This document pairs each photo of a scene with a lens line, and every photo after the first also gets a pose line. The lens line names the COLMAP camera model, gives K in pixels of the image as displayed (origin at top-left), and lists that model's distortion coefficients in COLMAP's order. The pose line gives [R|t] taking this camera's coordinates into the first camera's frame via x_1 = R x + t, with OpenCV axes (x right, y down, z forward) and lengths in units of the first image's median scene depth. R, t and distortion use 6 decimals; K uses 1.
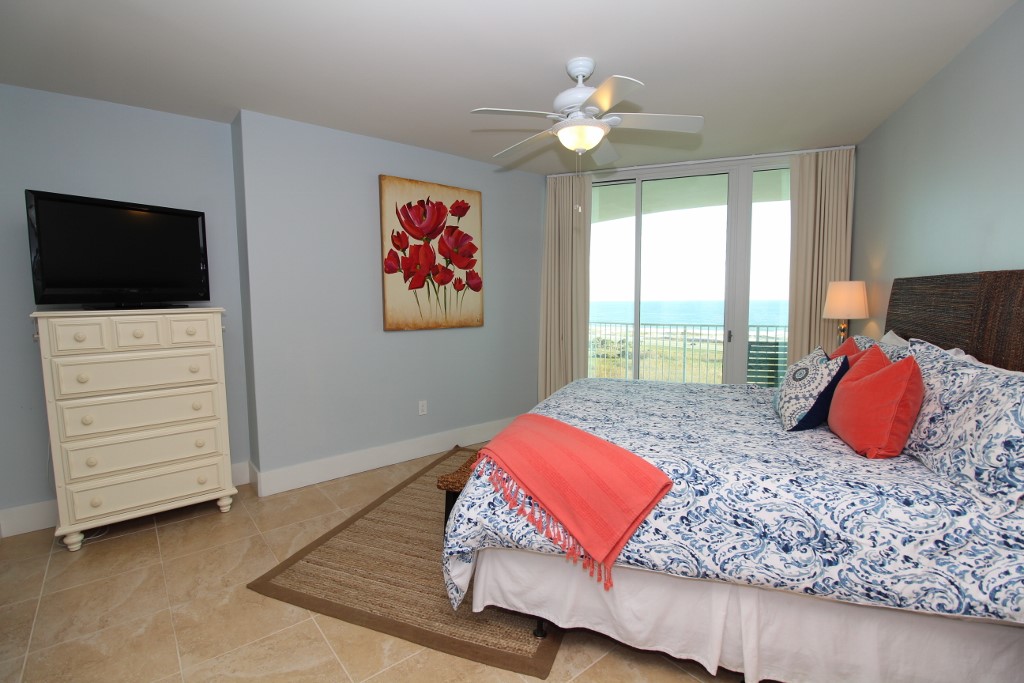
lens RADIAL K [[489.3, 0, 503.3], [0, 489.3, 351.9], [0, 0, 1]] dist [-0.002071, -0.000490]
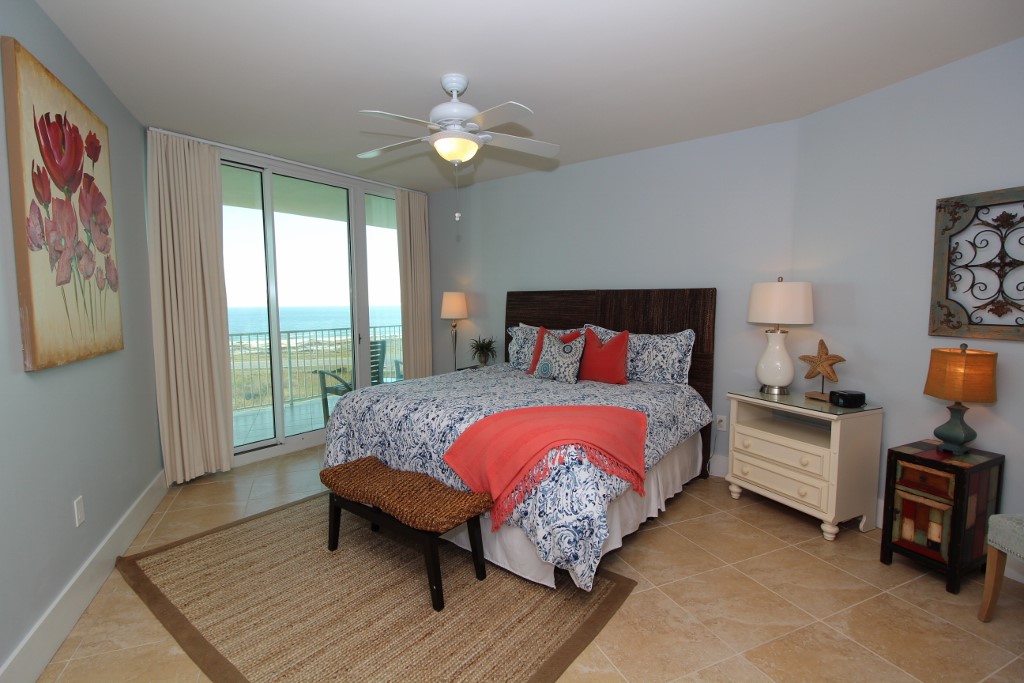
lens RADIAL K [[465.3, 0, 530.1], [0, 465.3, 355.6], [0, 0, 1]] dist [-0.000027, -0.000223]
pose [[0.268014, -0.102852, 0.957909, -0.538889], [0.109498, 0.991094, 0.075779, -0.037705], [-0.957172, 0.084579, 0.276889, 0.405351]]
